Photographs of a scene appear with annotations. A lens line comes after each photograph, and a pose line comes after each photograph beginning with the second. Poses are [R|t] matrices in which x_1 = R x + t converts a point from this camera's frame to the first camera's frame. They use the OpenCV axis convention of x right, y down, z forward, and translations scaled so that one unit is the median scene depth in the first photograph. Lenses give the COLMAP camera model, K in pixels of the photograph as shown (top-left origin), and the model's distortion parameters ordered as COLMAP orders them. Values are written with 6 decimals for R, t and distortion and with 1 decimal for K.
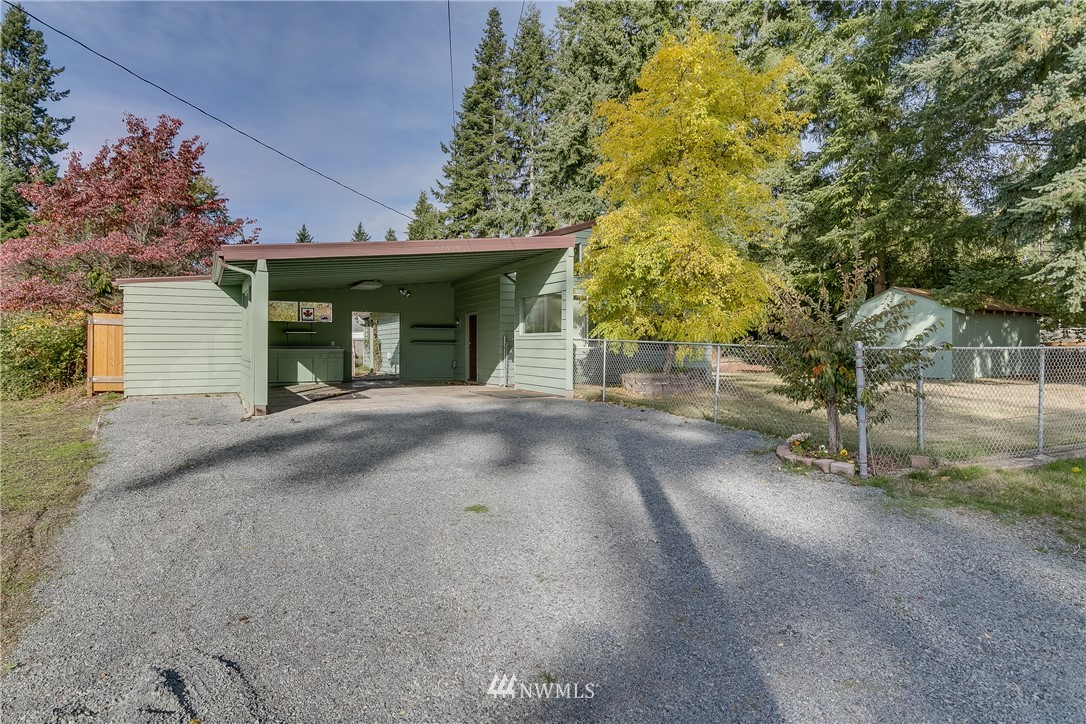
lens RADIAL K [[611.8, 0, 543.0], [0, 611.8, 362.0], [0, 0, 1]] dist [0.010342, 0.000906]
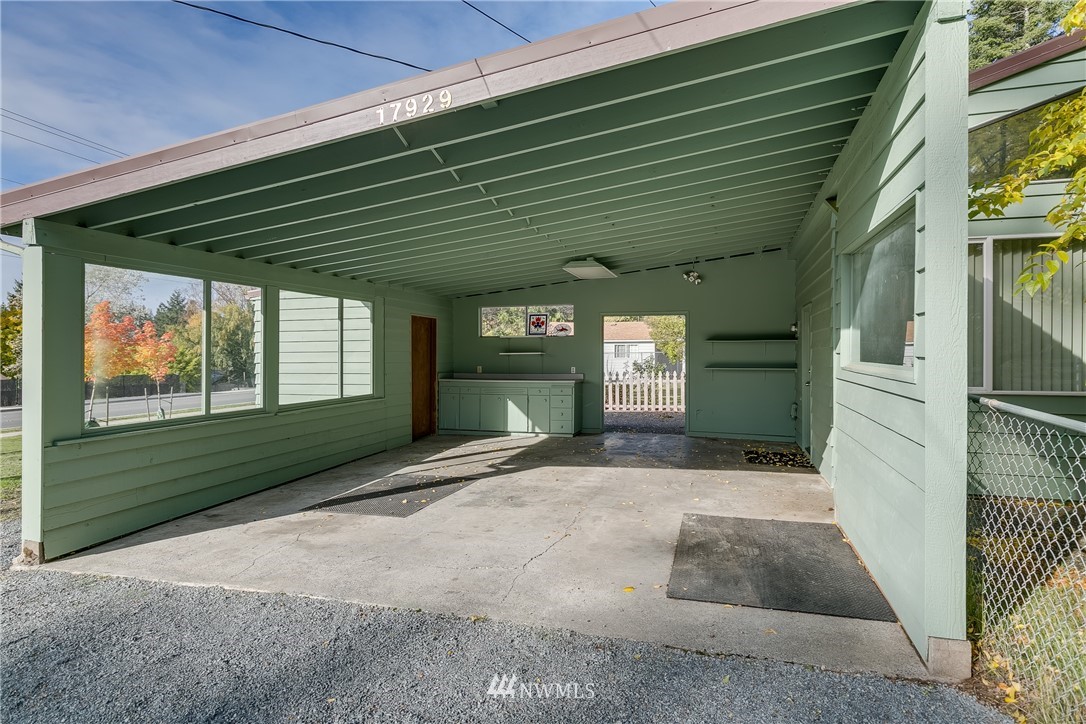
lens RADIAL K [[611.8, 0, 543.0], [0, 611.8, 362.0], [0, 0, 1]] dist [0.010342, 0.000906]
pose [[0.710790, 0.006135, -0.703377, 0.072354], [-0.011902, 0.999924, -0.003306, -0.038059], [0.703303, 0.010721, 0.710809, 0.572668]]
